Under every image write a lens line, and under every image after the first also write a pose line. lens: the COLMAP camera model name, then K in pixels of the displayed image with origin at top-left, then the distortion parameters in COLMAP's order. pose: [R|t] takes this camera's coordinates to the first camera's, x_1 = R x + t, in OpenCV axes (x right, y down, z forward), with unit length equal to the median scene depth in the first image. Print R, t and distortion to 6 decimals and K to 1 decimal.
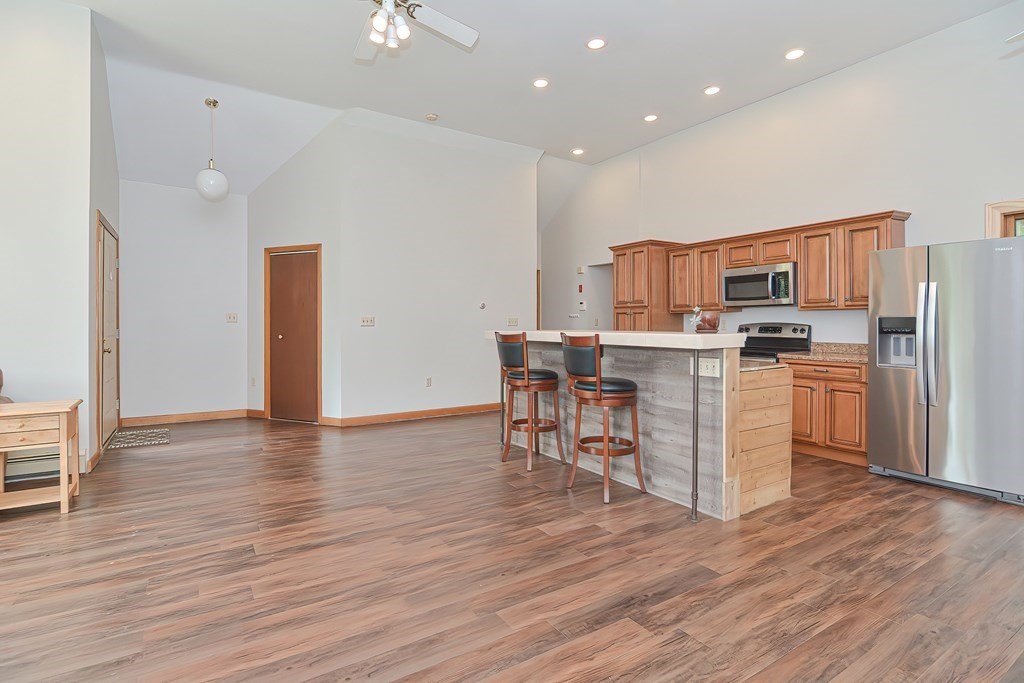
lens RADIAL K [[496.6, 0, 506.5], [0, 496.6, 327.6], [0, 0, 1]] dist [0.003772, -0.008986]
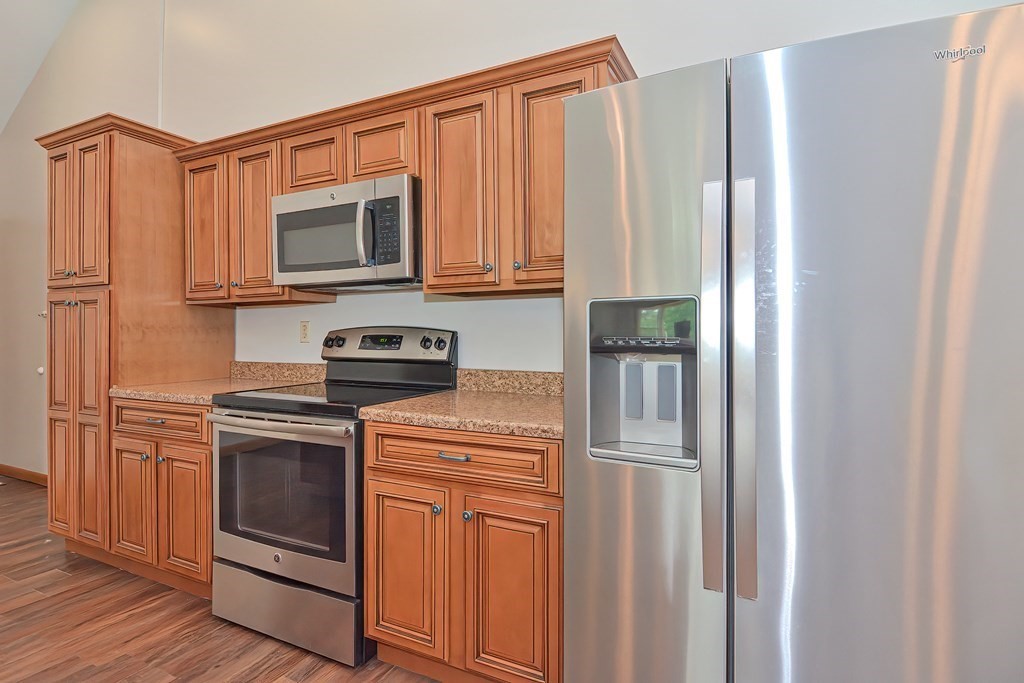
lens RADIAL K [[500.1, 0, 507.1], [0, 500.1, 339.5], [0, 0, 1]] dist [0.002469, -0.008651]
pose [[0.862854, -0.006117, 0.505417, 0.446797], [0.004717, 0.999981, 0.004050, 0.001314], [-0.505432, -0.001111, 0.862866, 0.618628]]
